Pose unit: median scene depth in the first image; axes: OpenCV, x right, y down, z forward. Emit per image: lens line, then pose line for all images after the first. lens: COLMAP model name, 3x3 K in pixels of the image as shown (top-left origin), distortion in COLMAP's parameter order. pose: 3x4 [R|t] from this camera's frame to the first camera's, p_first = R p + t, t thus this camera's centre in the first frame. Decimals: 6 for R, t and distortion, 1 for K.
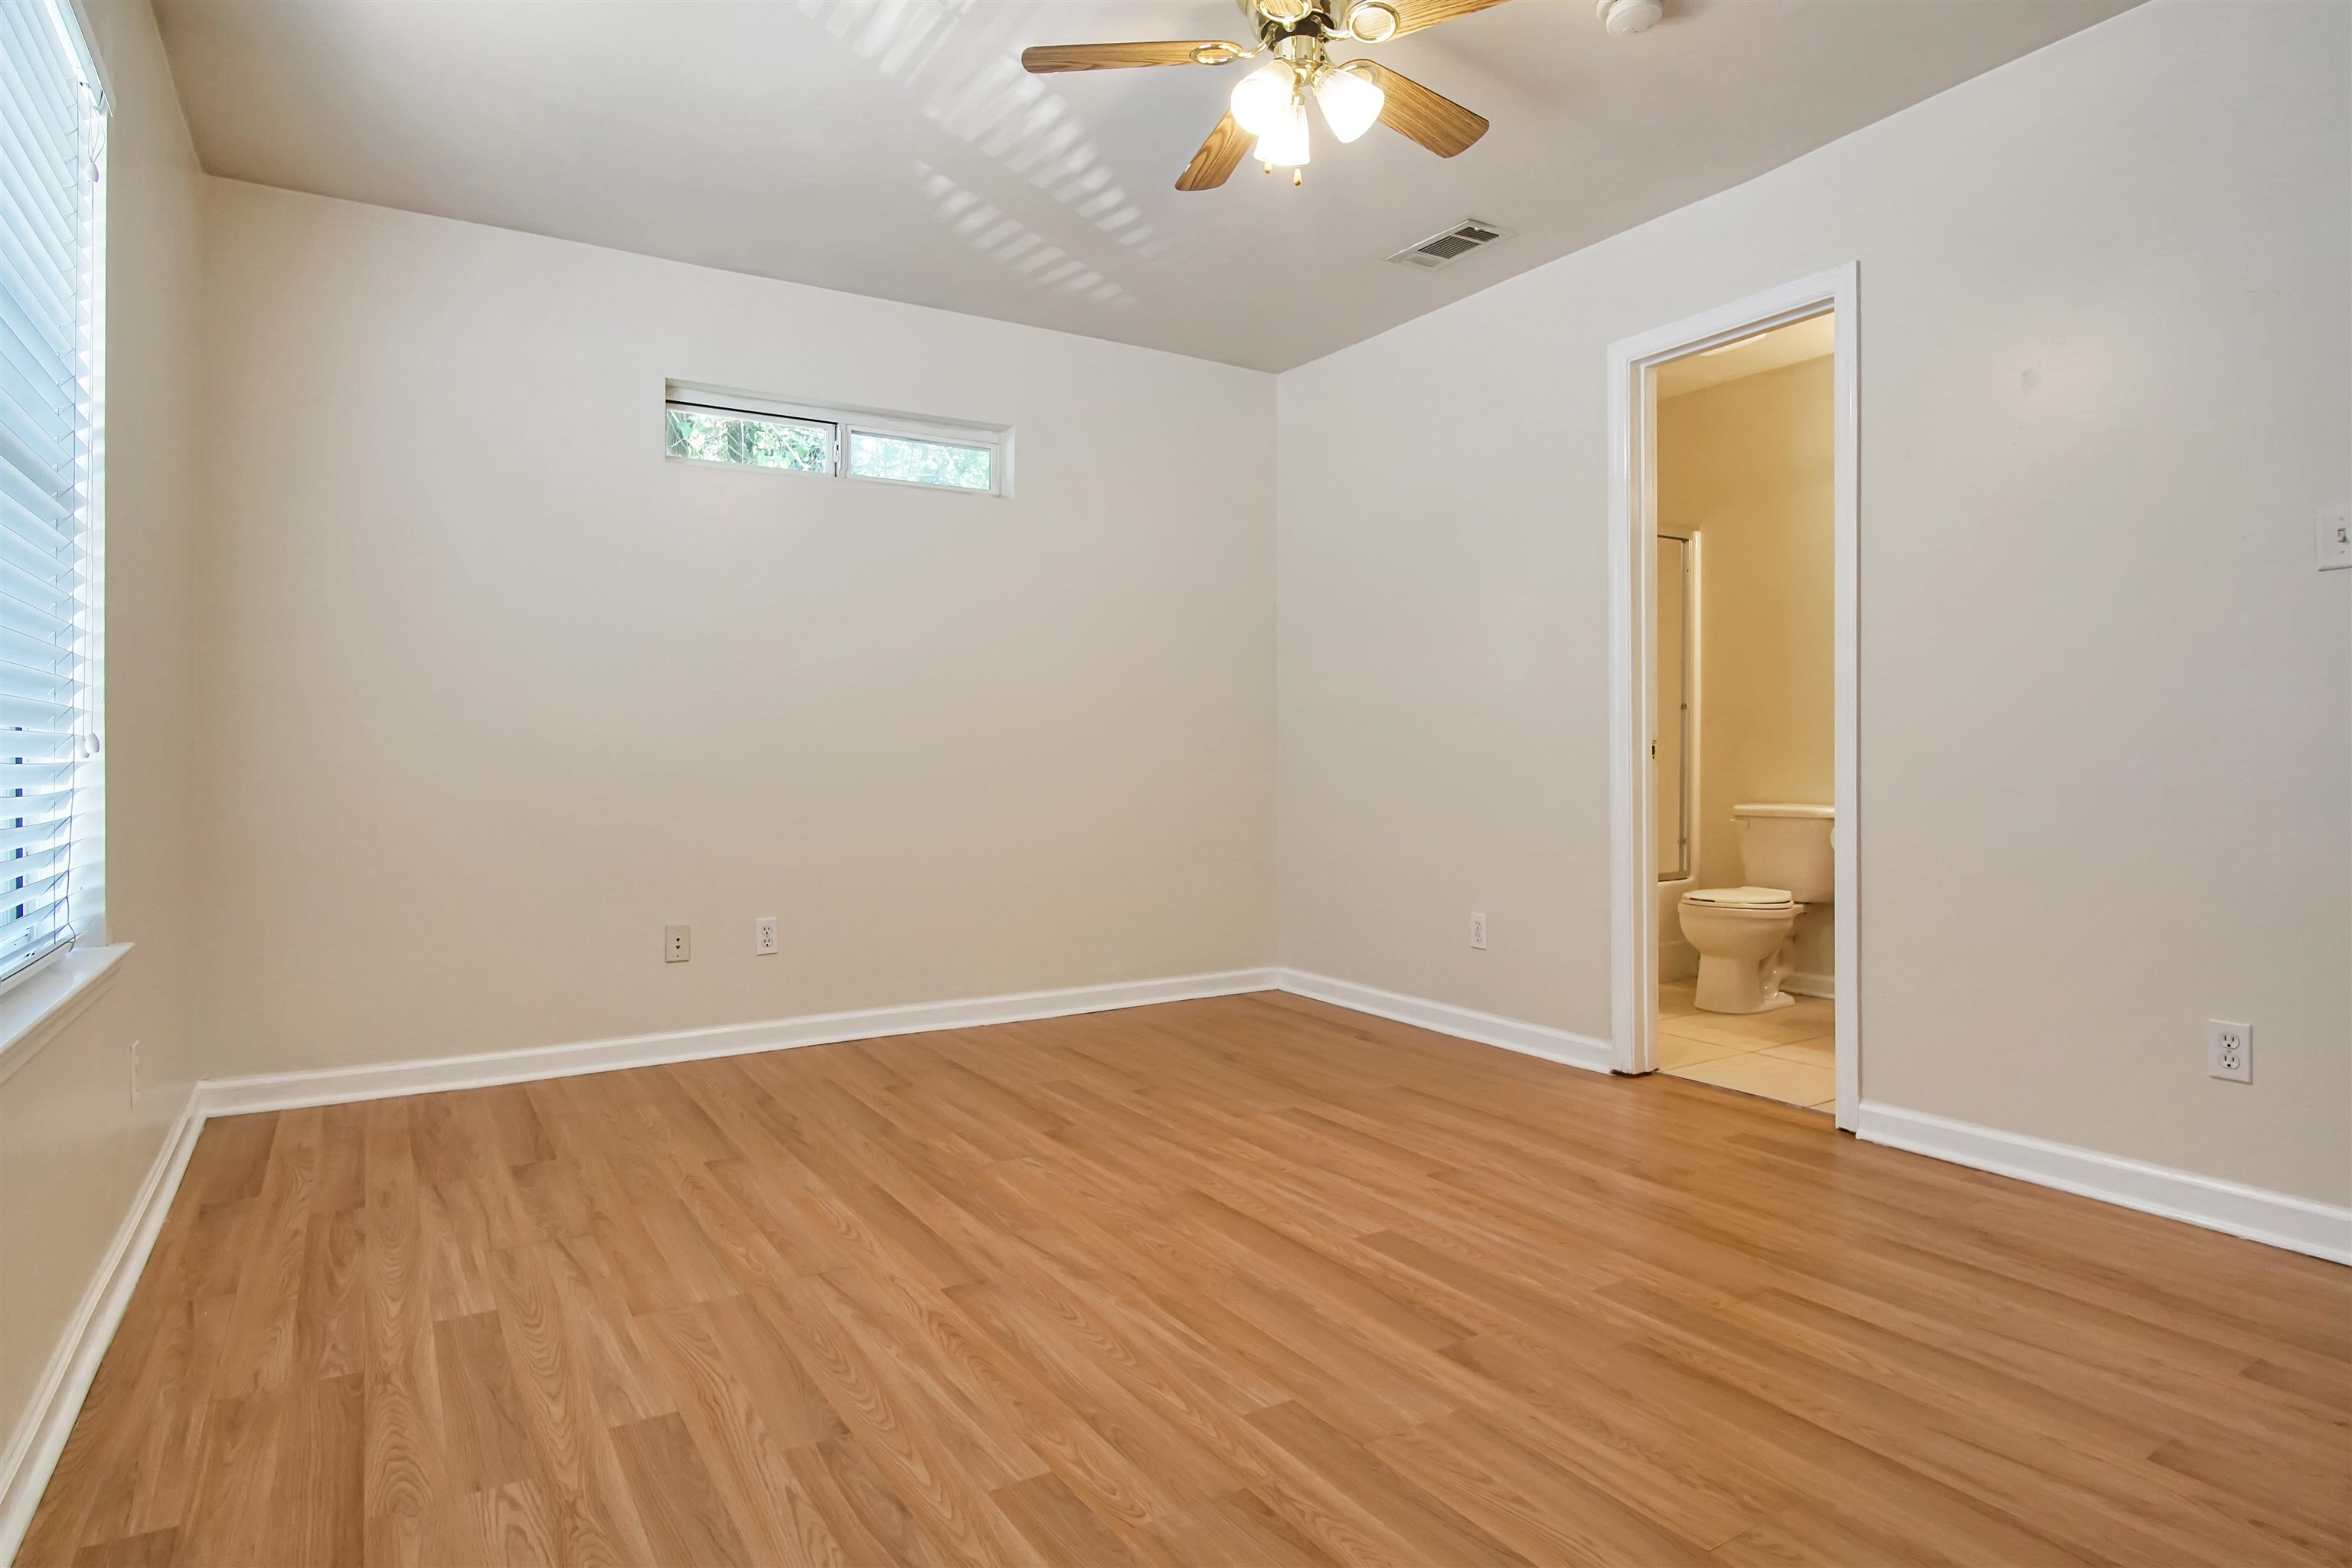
lens RADIAL K [[1270.4, 0, 1143.5], [0, 1270.4, 759.8], [0, 0, 1]] dist [-0.022721, 0.001401]
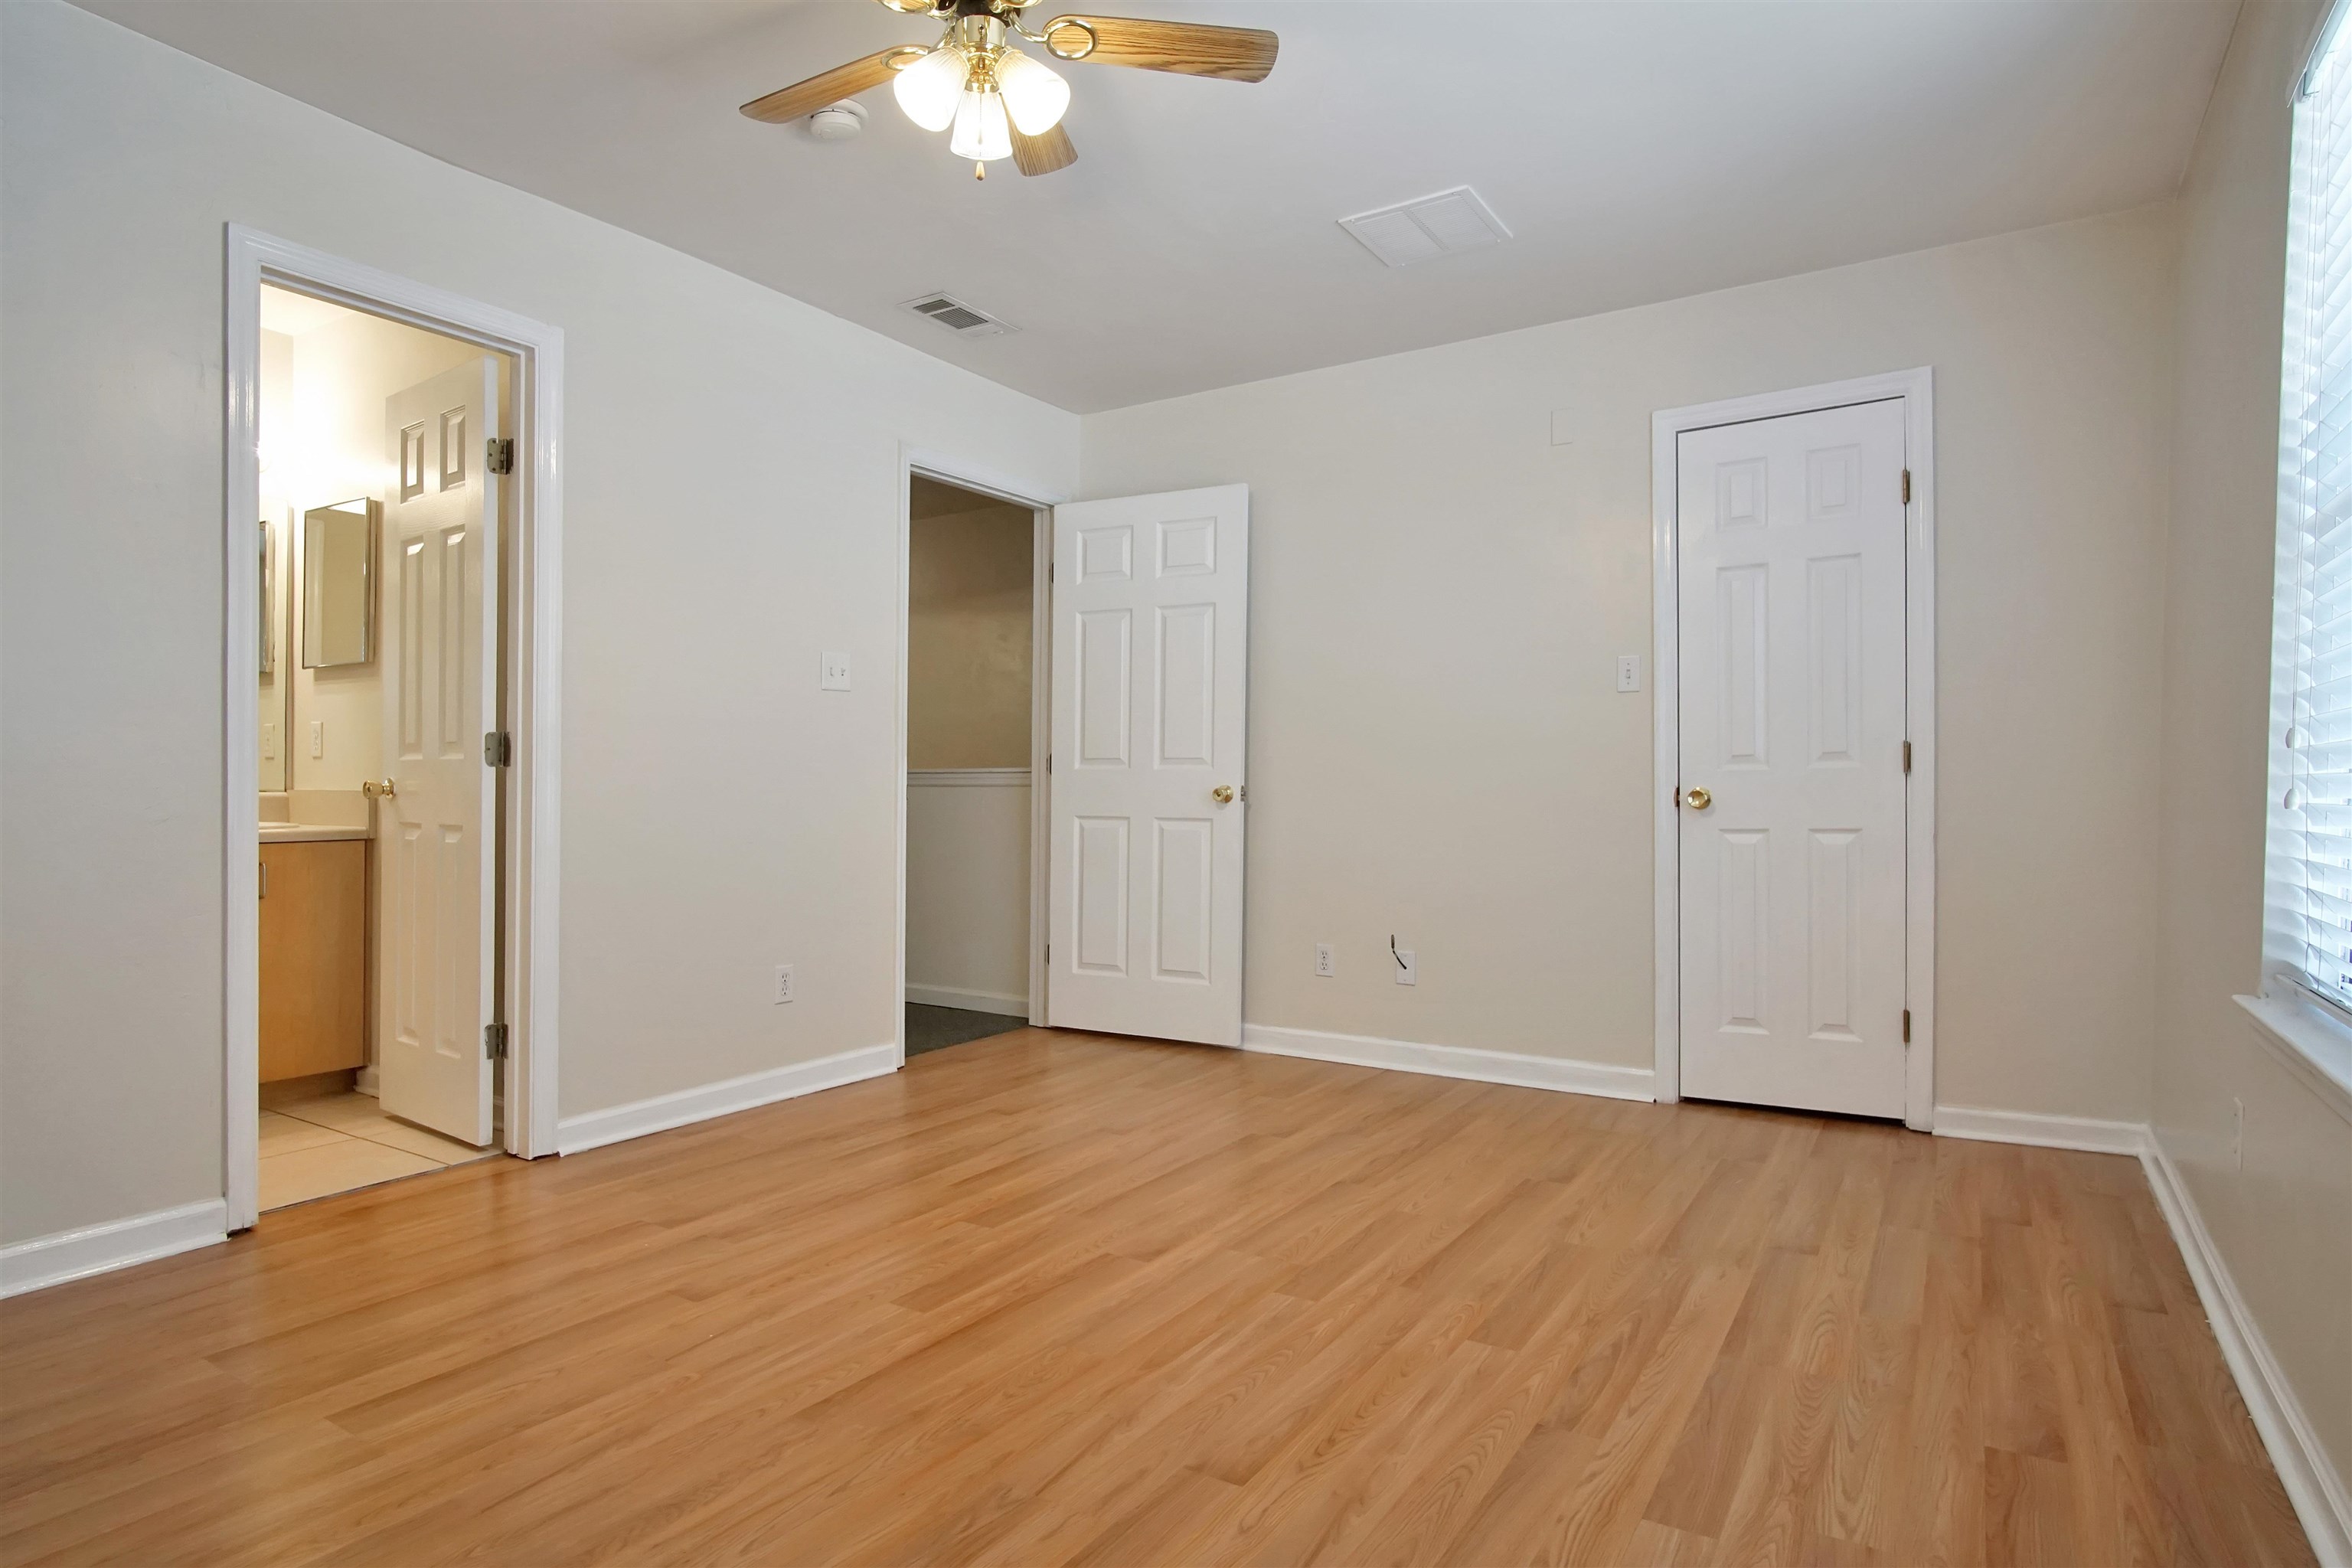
lens RADIAL K [[1270.4, 0, 1190.3], [0, 1270.4, 788.0], [0, 0, 1]] dist [-0.022721, 0.001401]
pose [[-0.442308, -0.000781, 0.896863, -0.815470], [-0.001900, 0.999998, -0.000066, -0.011989], [-0.896861, -0.001734, -0.442309, 1.326293]]
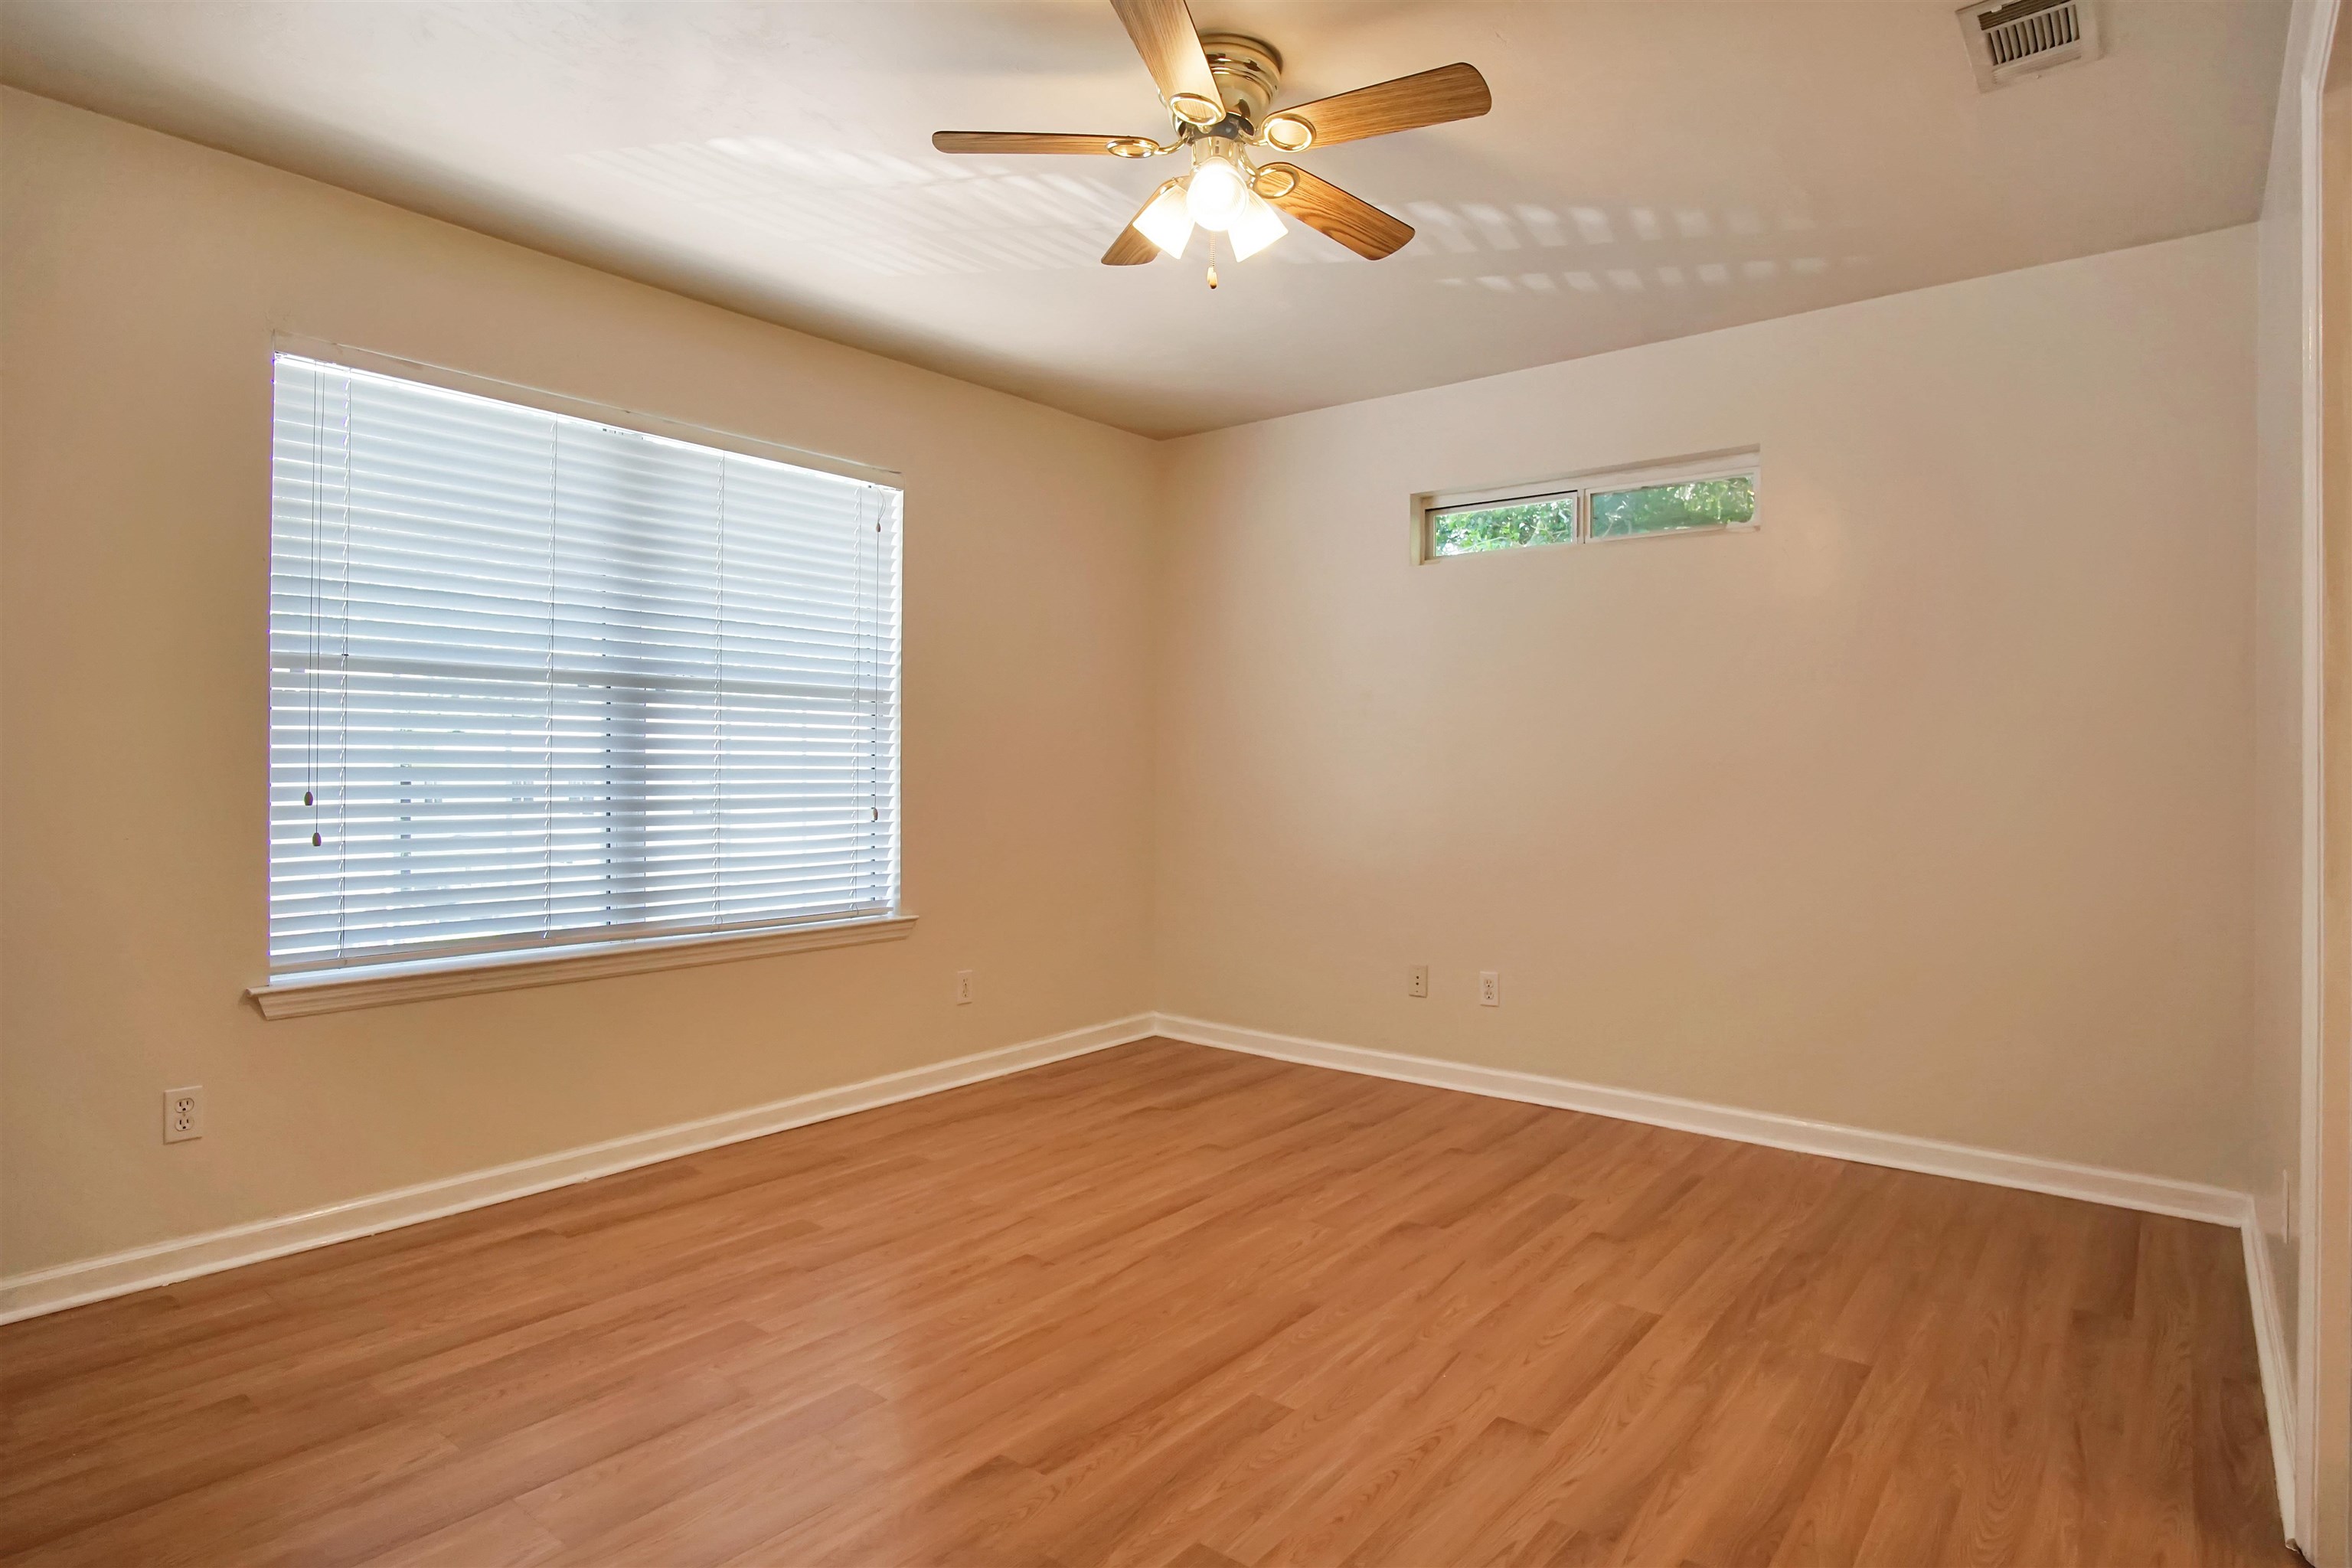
lens RADIAL K [[1270.4, 0, 1192.9], [0, 1270.4, 781.0], [0, 0, 1]] dist [-0.022721, 0.001401]
pose [[0.345872, 0.019372, -0.938082, 1.086318], [-0.009537, 0.999808, 0.017131, -0.094112], [0.938233, 0.003021, 0.345990, 0.680836]]
